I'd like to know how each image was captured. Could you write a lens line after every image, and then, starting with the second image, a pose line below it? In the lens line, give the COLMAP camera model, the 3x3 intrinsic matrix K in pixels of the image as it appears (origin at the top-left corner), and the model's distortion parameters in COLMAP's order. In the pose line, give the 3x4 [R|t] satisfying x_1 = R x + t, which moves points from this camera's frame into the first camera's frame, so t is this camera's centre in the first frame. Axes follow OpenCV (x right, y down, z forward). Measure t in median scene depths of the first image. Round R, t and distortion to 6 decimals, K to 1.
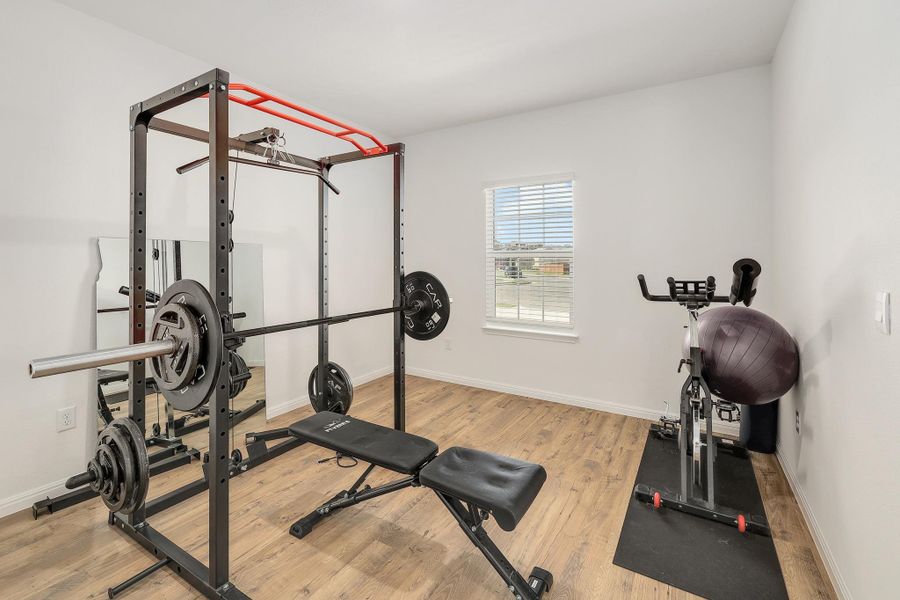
lens RADIAL K [[400.4, 0, 449.5], [0, 400.4, 259.2], [0, 0, 1]] dist [0.000302, 0.000014]
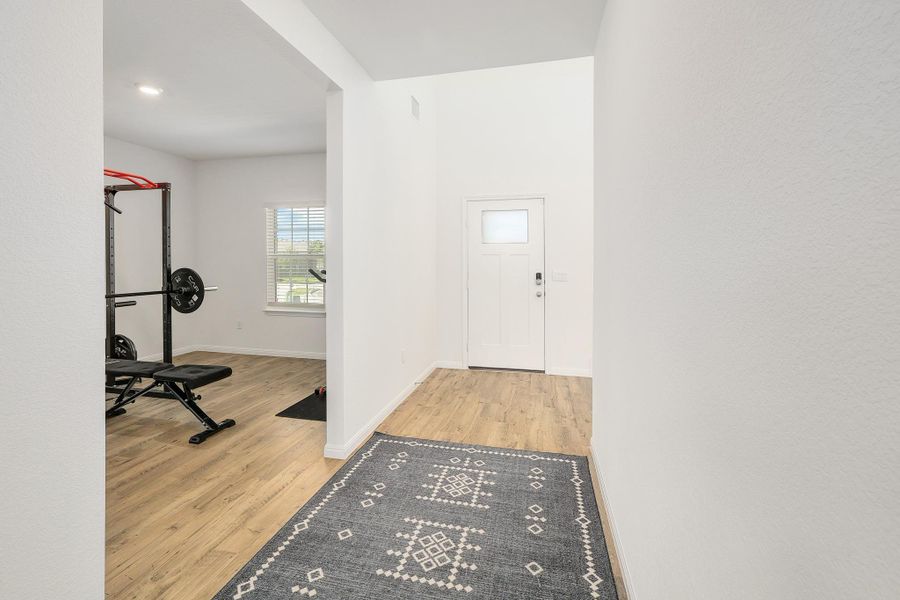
lens RADIAL K [[395.5, 0, 448.4], [0, 395.5, 267.7], [0, 0, 1]] dist [0.000420, -0.000162]
pose [[0.951758, -0.004927, 0.306810, 0.418472], [-0.000701, 0.999834, 0.018231, 0.001884], [-0.306849, -0.017567, 0.951596, -0.726927]]
